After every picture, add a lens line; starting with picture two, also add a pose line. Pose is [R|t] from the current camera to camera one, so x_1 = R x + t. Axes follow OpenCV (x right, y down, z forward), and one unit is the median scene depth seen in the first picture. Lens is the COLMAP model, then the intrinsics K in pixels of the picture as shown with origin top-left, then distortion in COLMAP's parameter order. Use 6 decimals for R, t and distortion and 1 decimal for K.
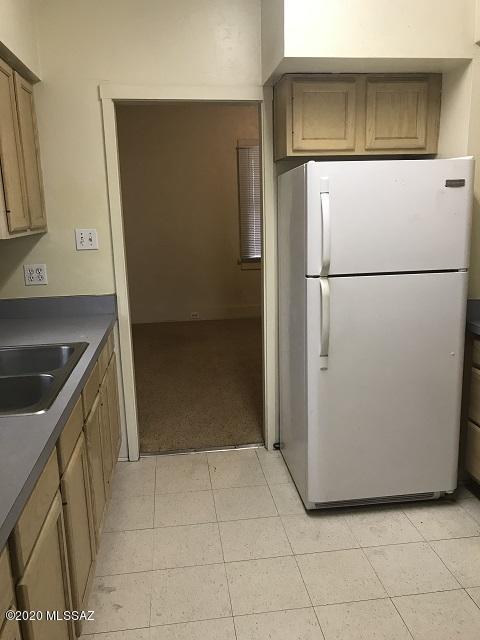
lens RADIAL K [[523.7, 0, 247.4], [0, 523.7, 315.3], [0, 0, 1]] dist [0.000317, 0.002008]
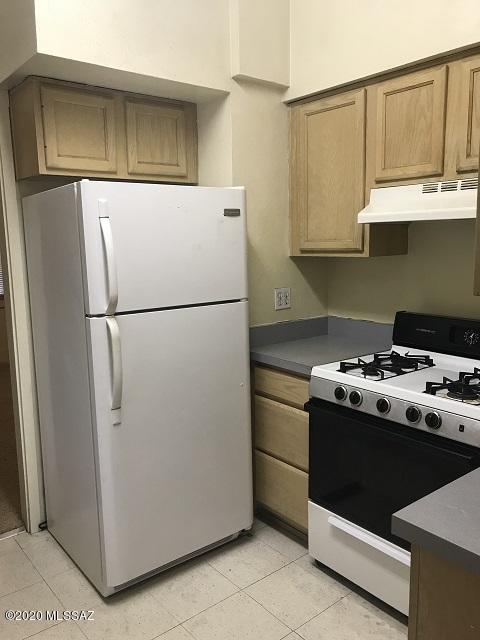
lens RADIAL K [[523.7, 0, 247.4], [0, 523.7, 315.3], [0, 0, 1]] dist [0.000317, 0.002008]
pose [[0.851775, -0.064863, 0.519876, -0.091199], [0.097569, 0.994586, -0.035770, -0.018747], [-0.514741, 0.081192, 0.853492, 0.140210]]
